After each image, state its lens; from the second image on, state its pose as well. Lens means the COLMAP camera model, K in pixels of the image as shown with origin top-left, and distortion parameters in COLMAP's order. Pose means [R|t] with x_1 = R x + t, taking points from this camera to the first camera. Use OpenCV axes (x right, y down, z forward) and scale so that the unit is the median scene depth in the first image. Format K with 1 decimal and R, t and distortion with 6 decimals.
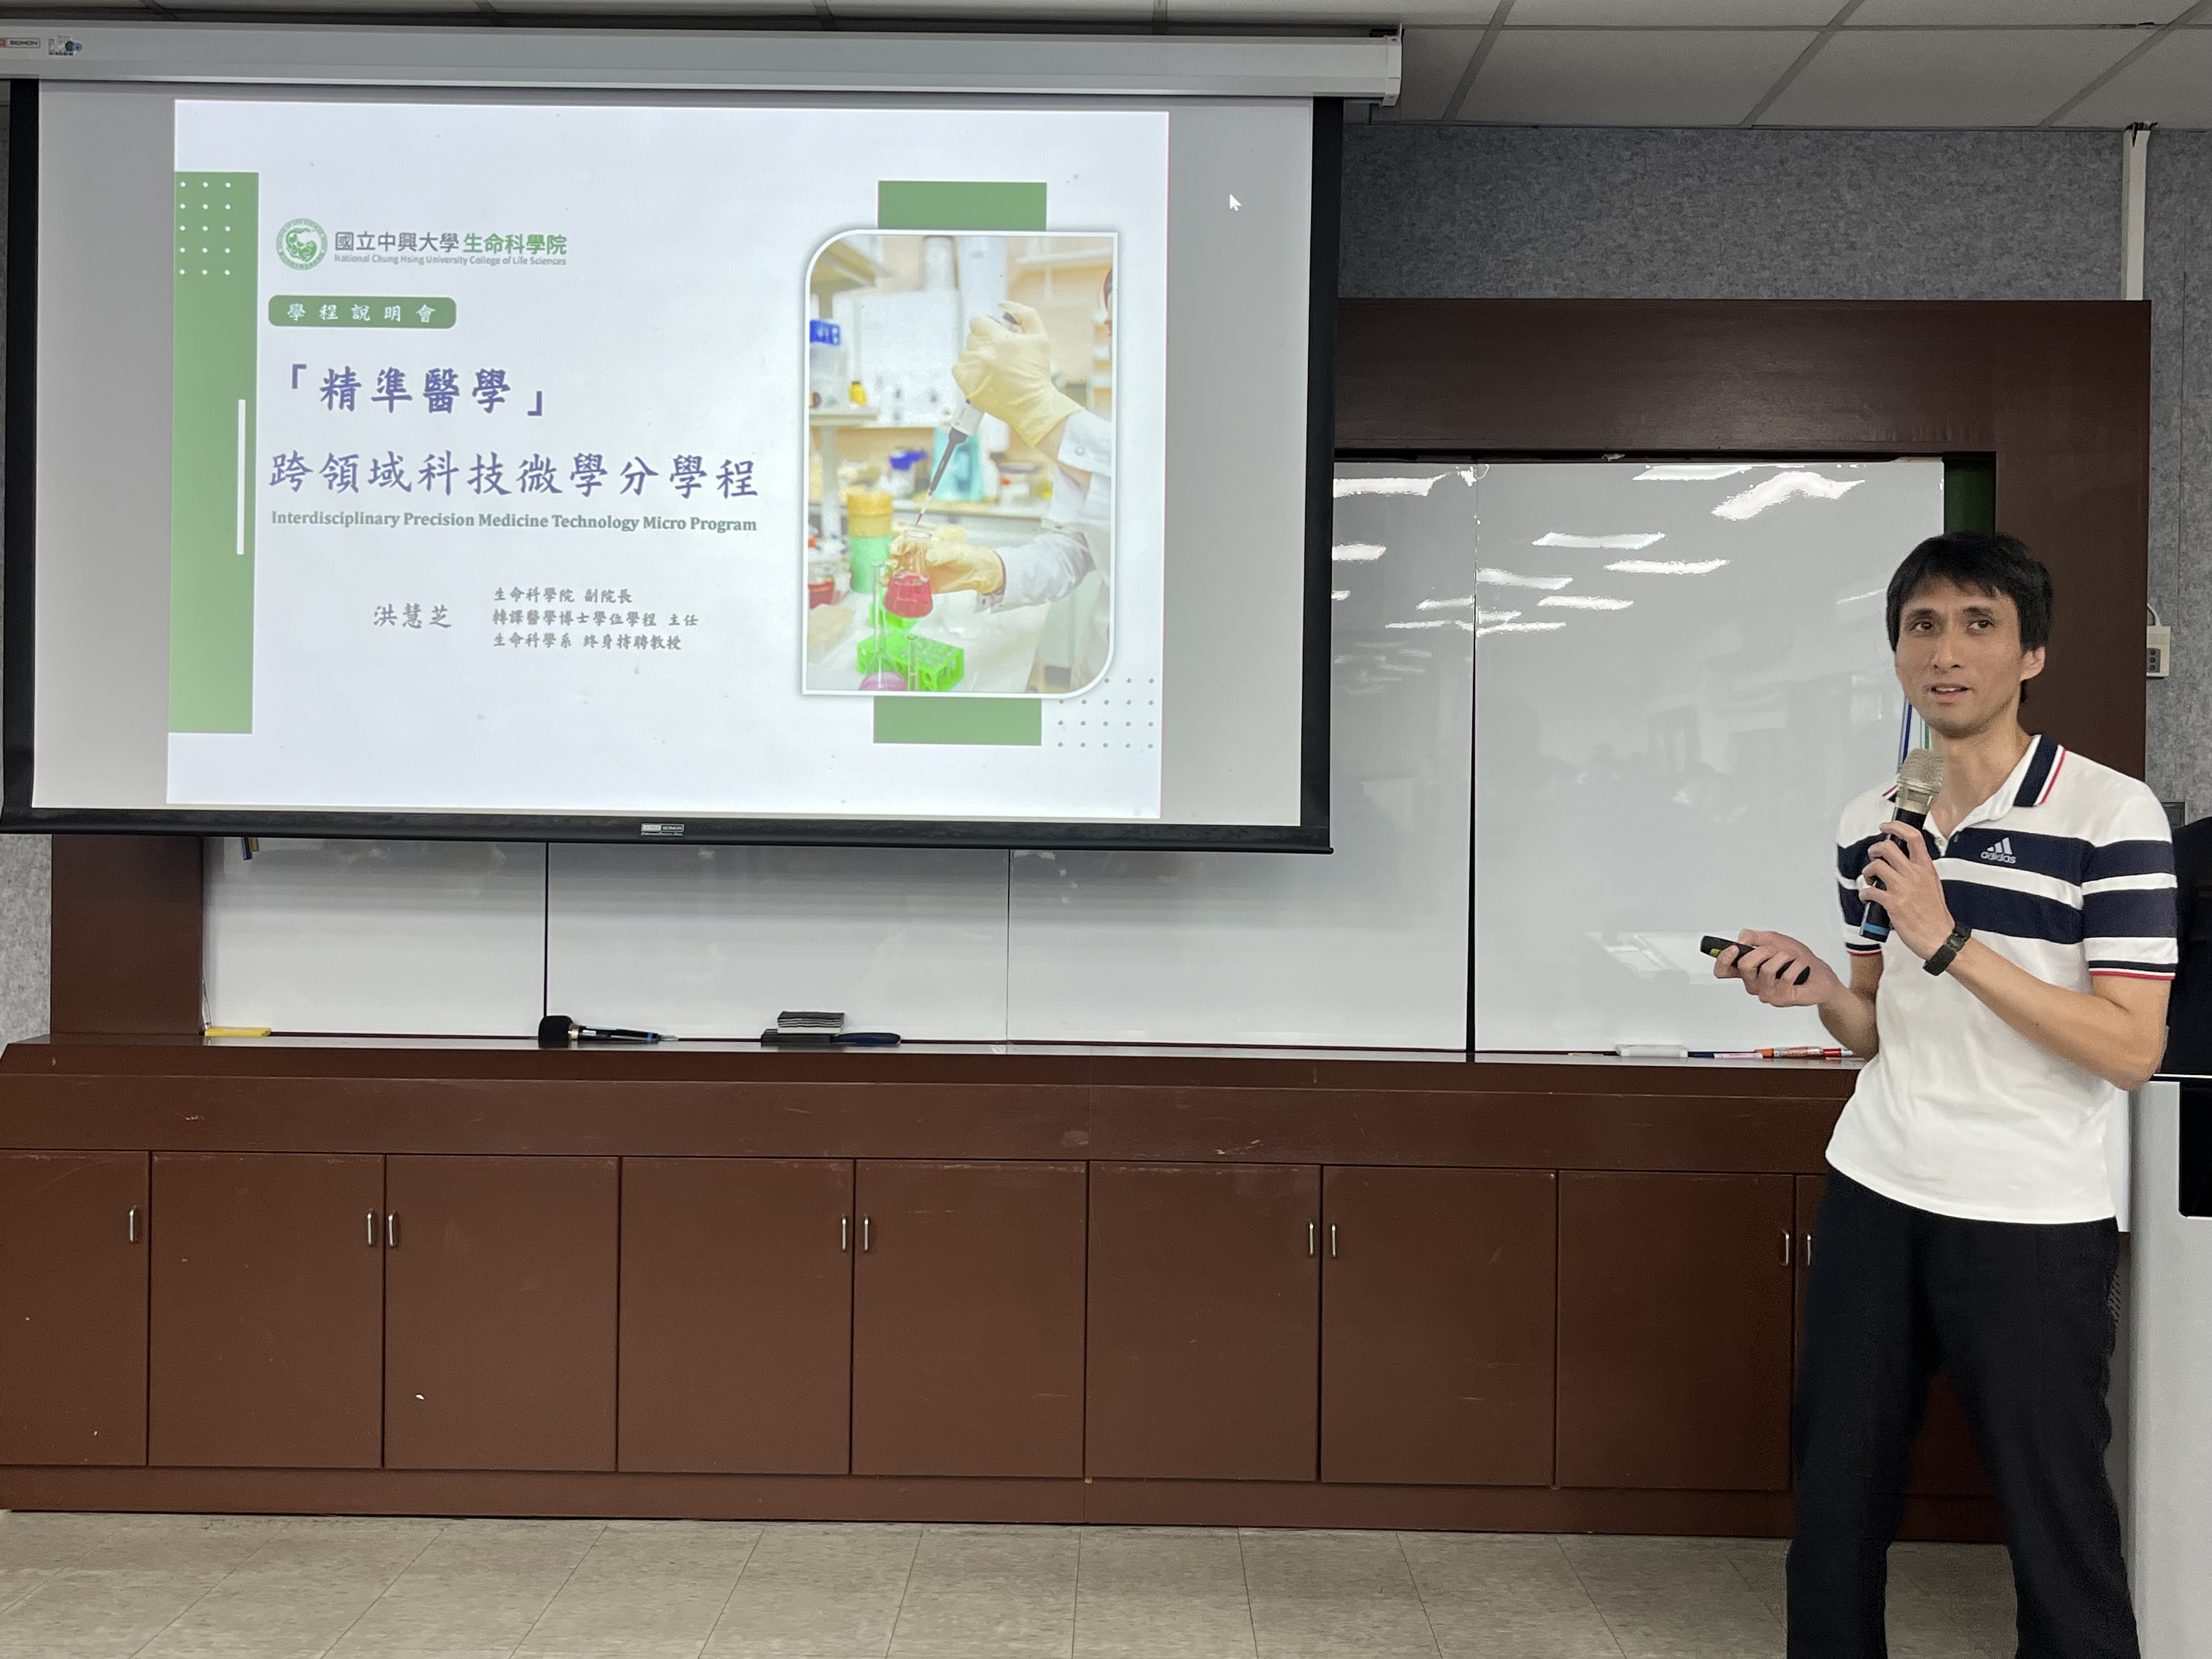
lens RADIAL K [[2244.4, 0, 1111.6], [0, 2244.4, 825.2], [0, 0, 1]] dist [0.023919, -0.008292]
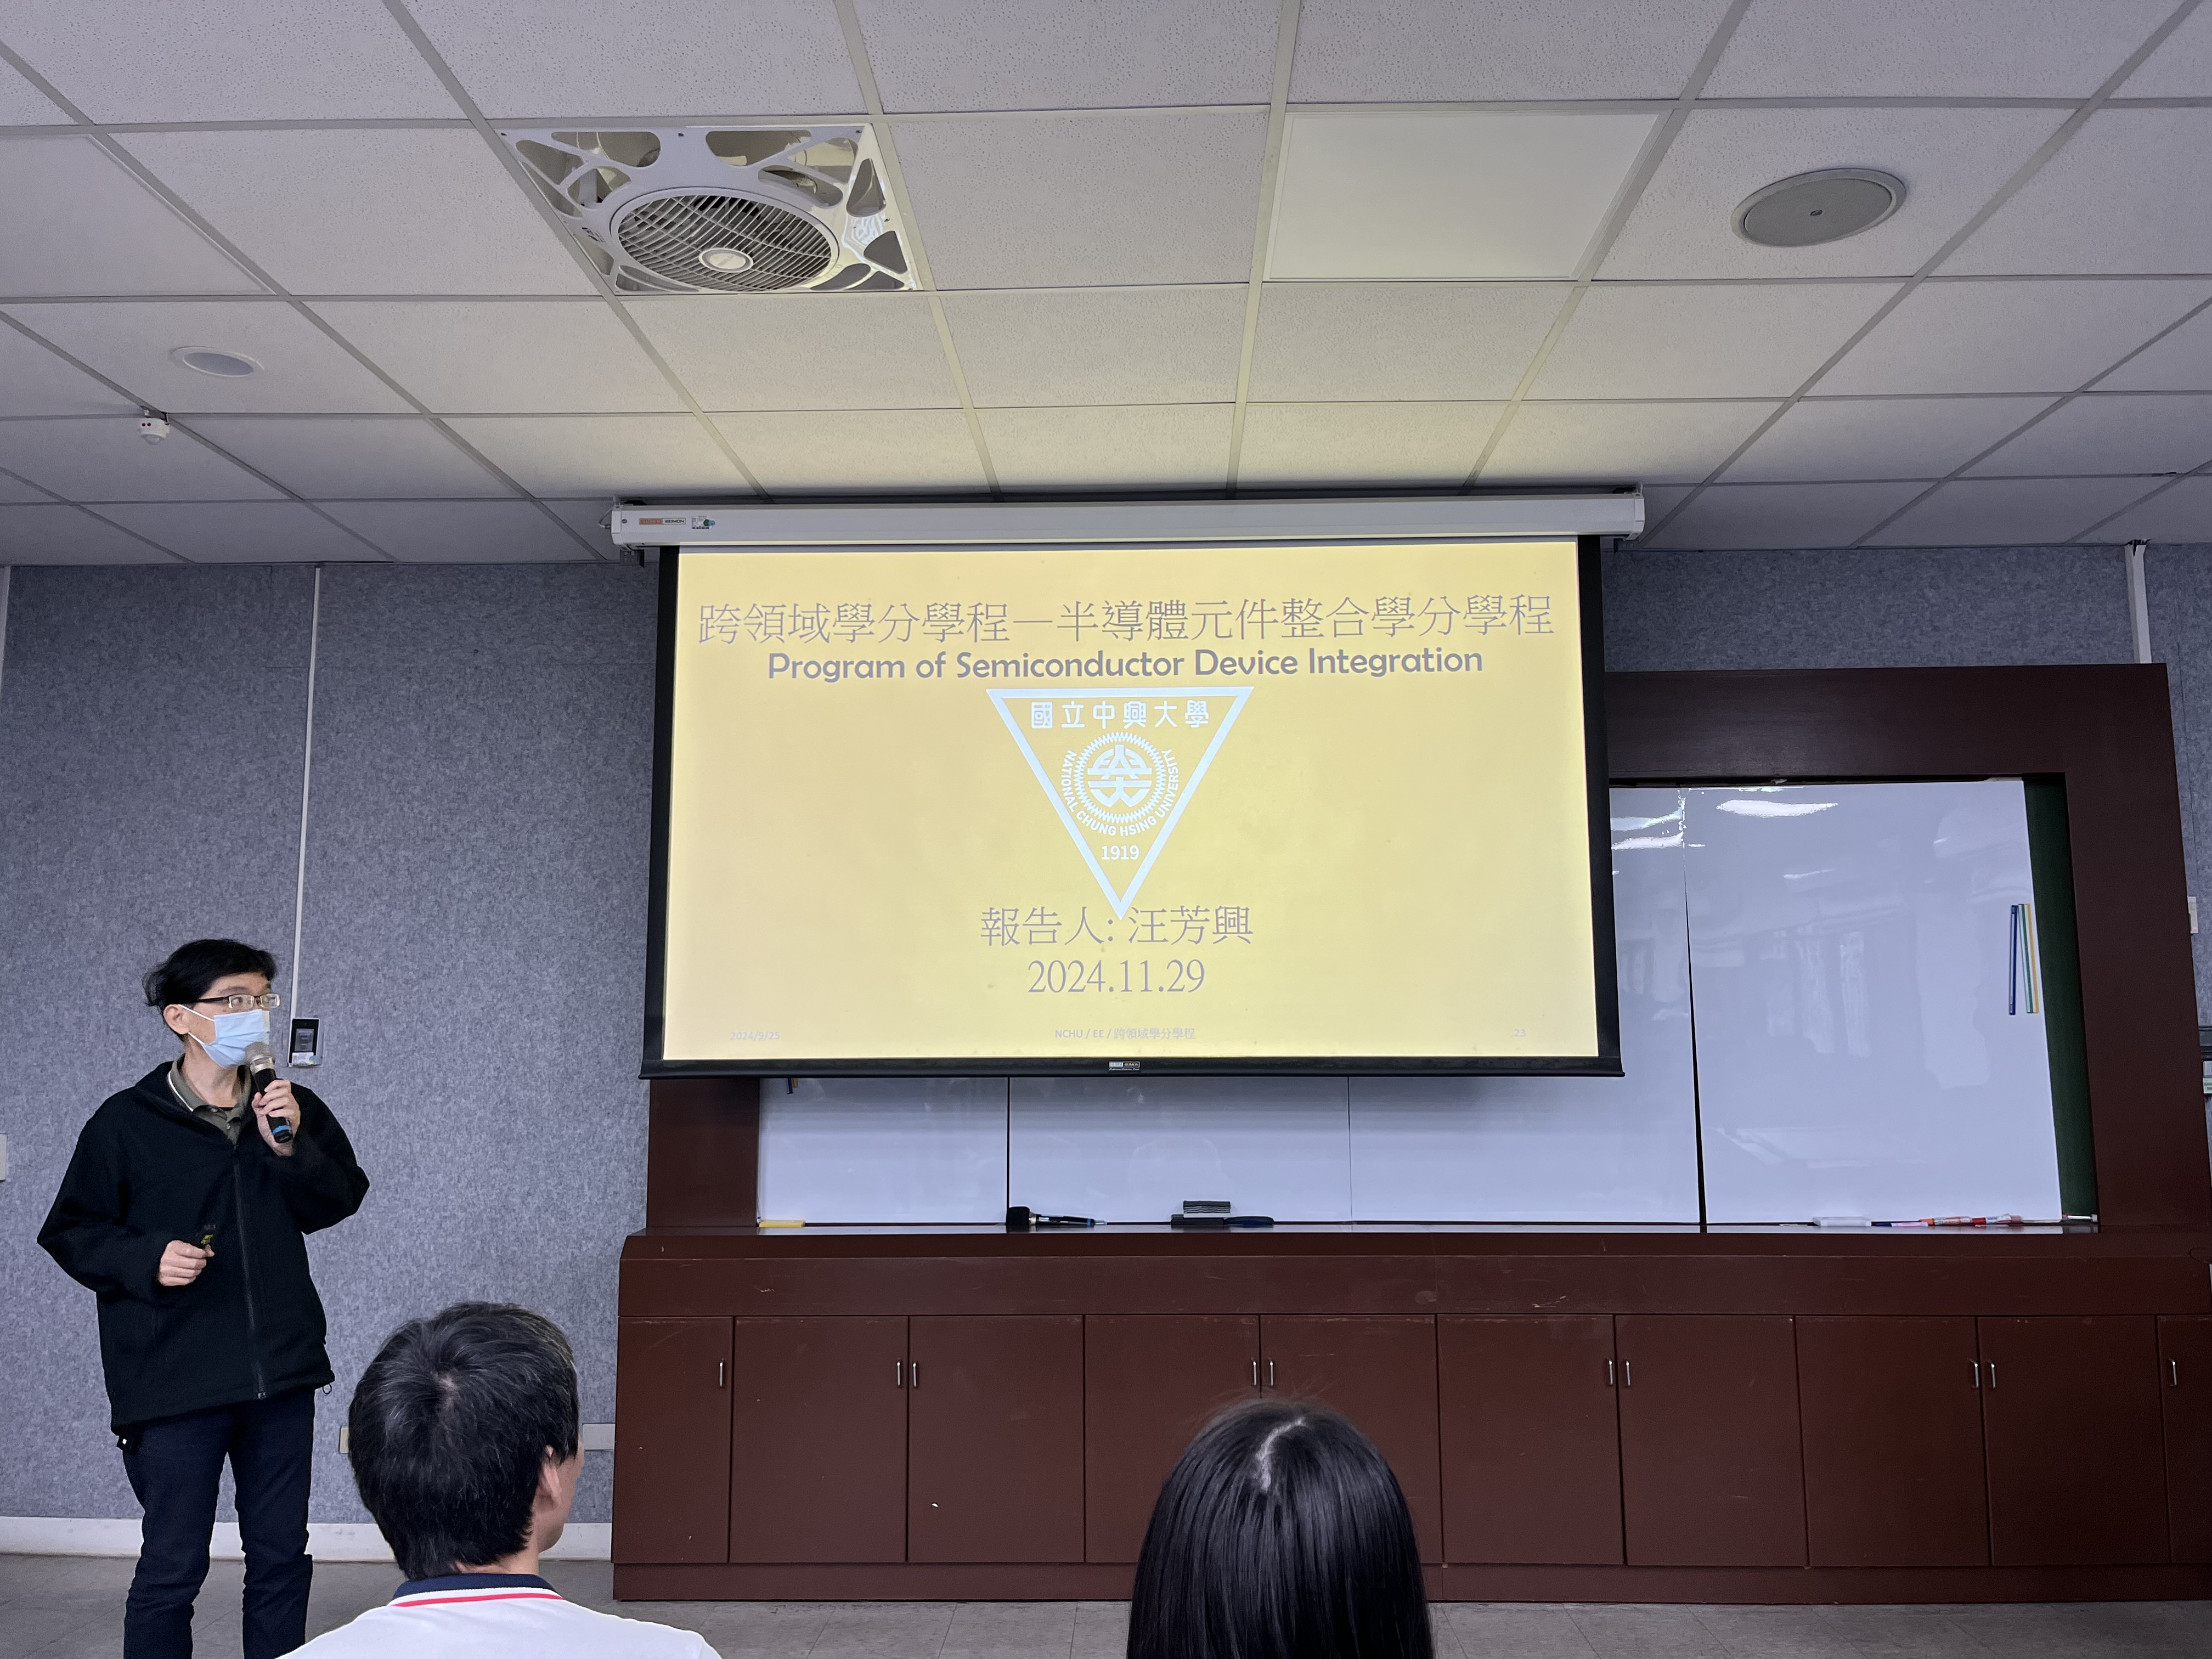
lens RADIAL K [[1641.3, 0, 1116.7], [0, 1641.3, 839.7], [0, 0, 1]] dist [0.034462, -0.029017]
pose [[0.999721, -0.019903, -0.012726, -0.171677], [0.018145, 0.991881, -0.125867, -0.008585], [0.015128, 0.125601, 0.991965, -0.004726]]
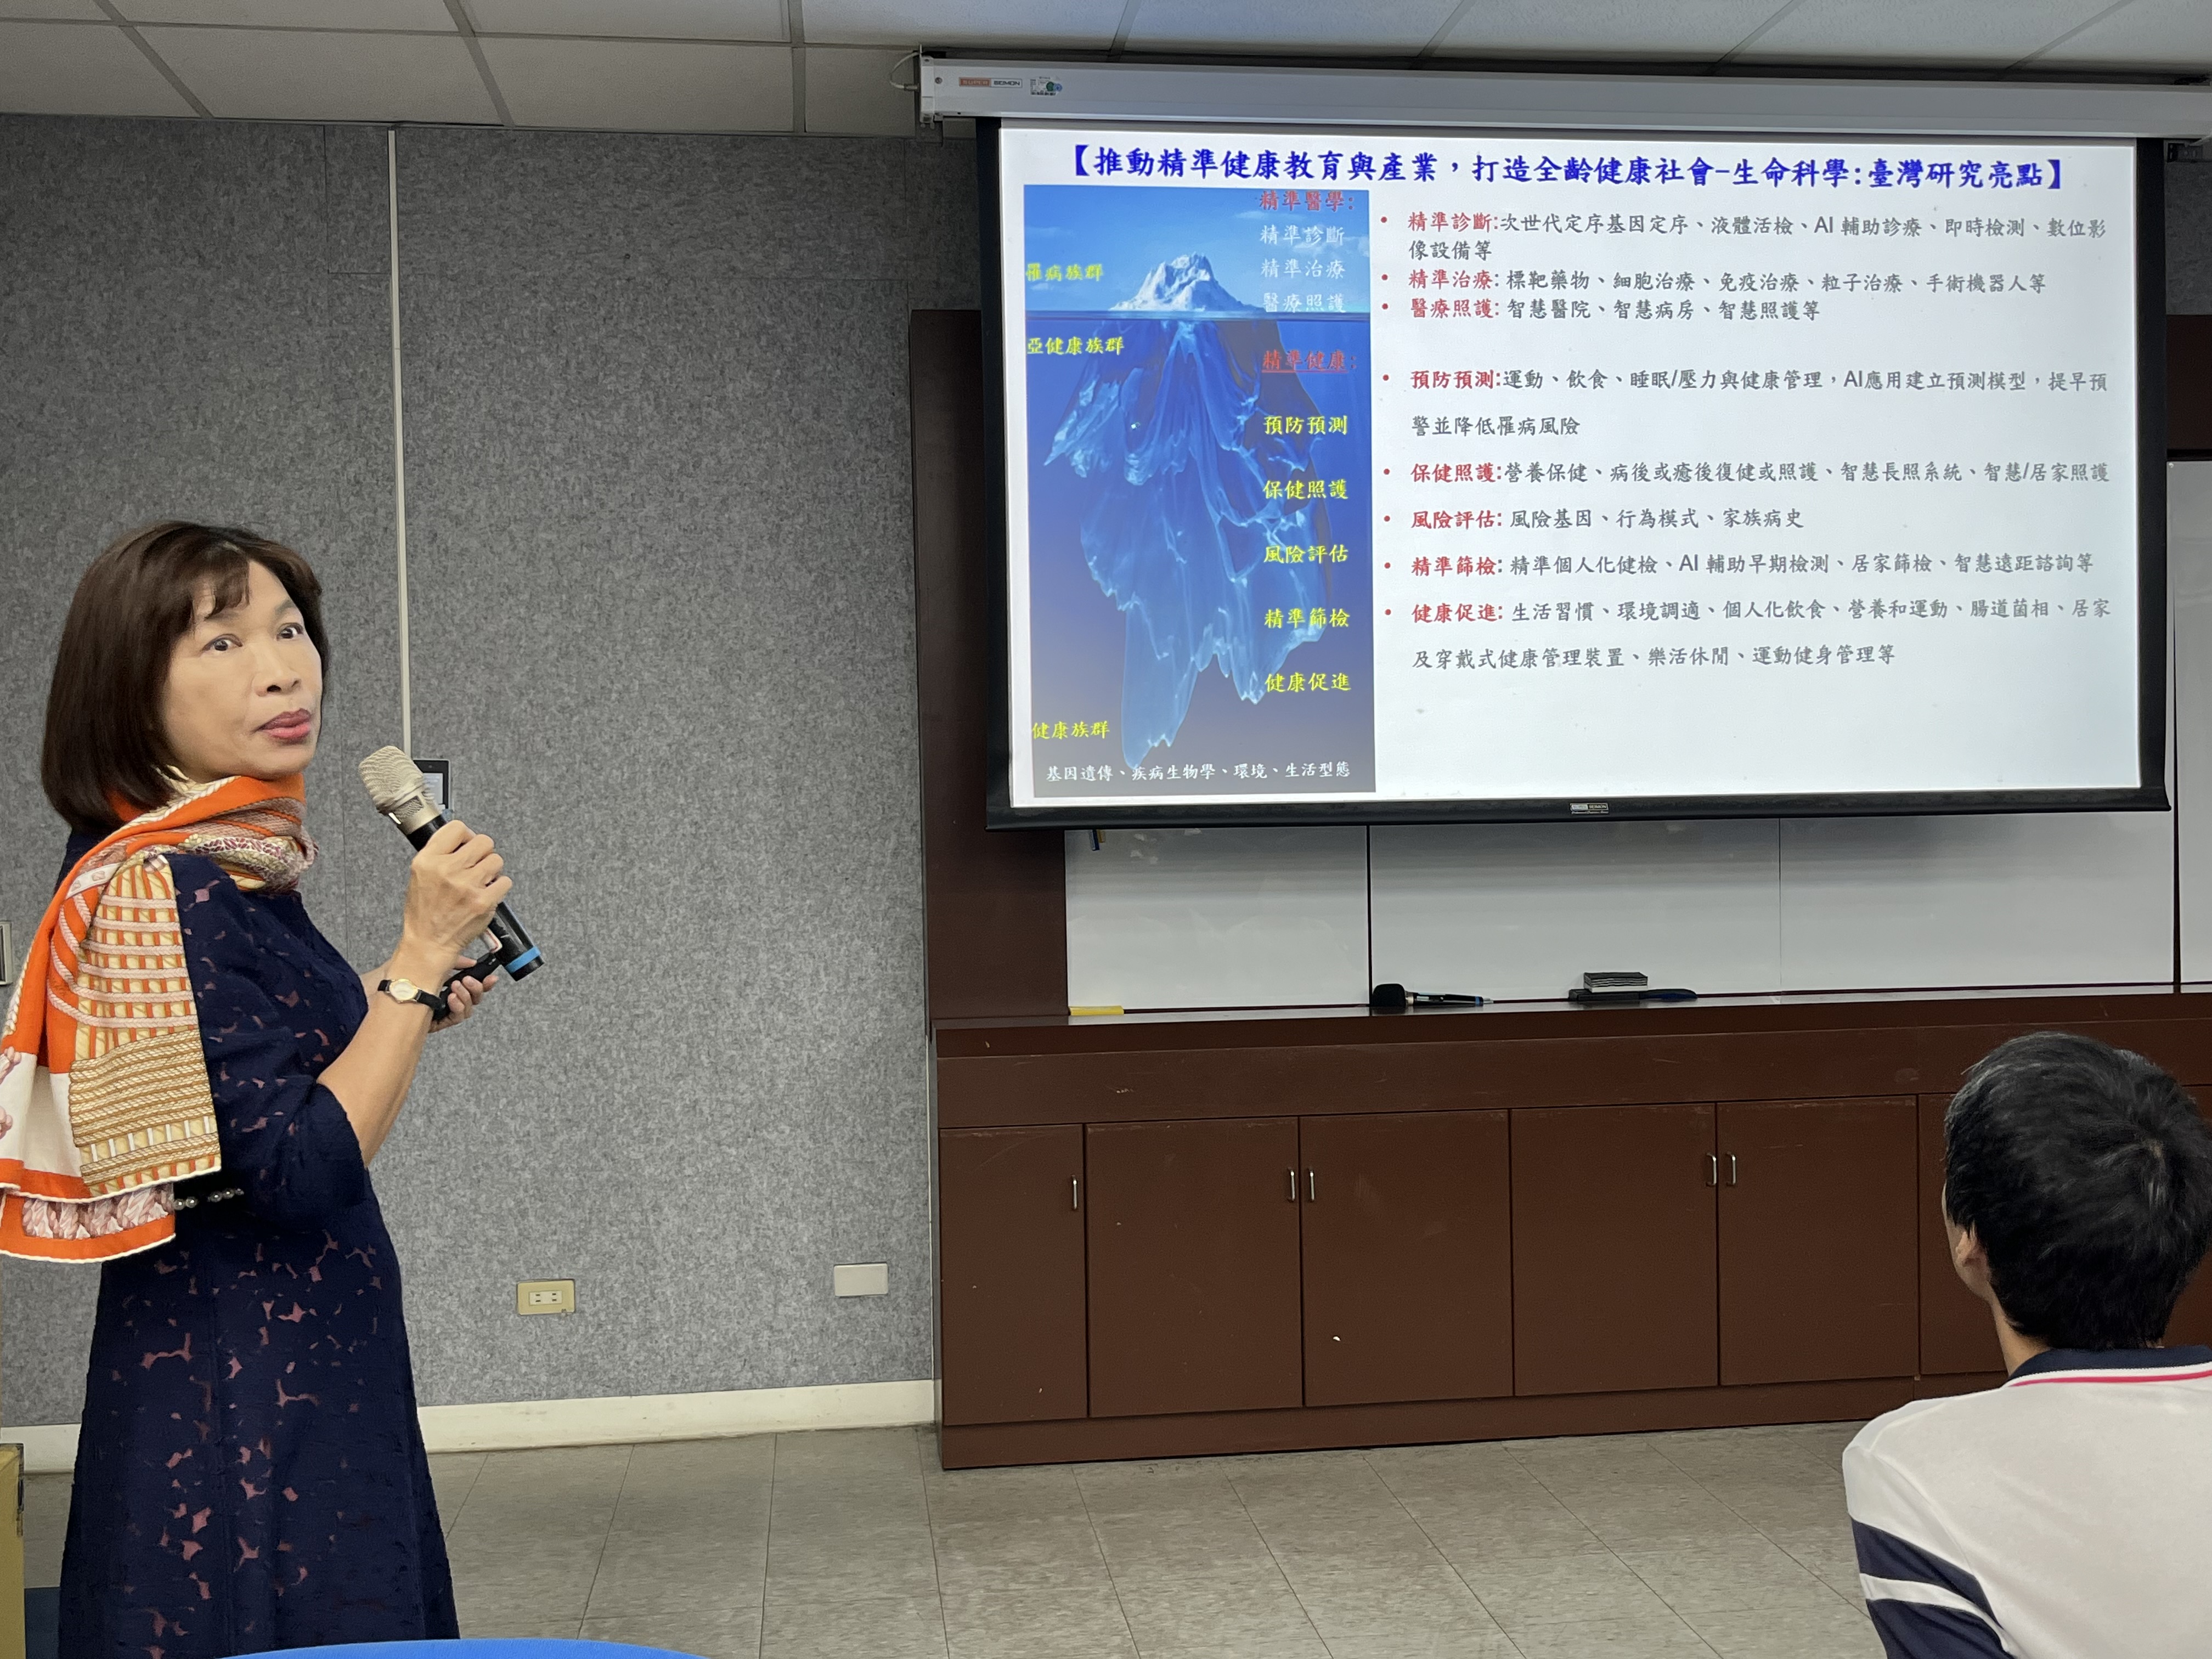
lens RADIAL K [[2159.3, 0, 1102.5], [0, 2159.3, 838.3], [0, 0, 1]] dist [0.037192, -0.033408]
pose [[0.990868, -0.033254, 0.130669, -0.519490], [0.030944, 0.999327, 0.019675, -0.010544], [-0.131235, -0.015452, 0.991231, -0.014112]]
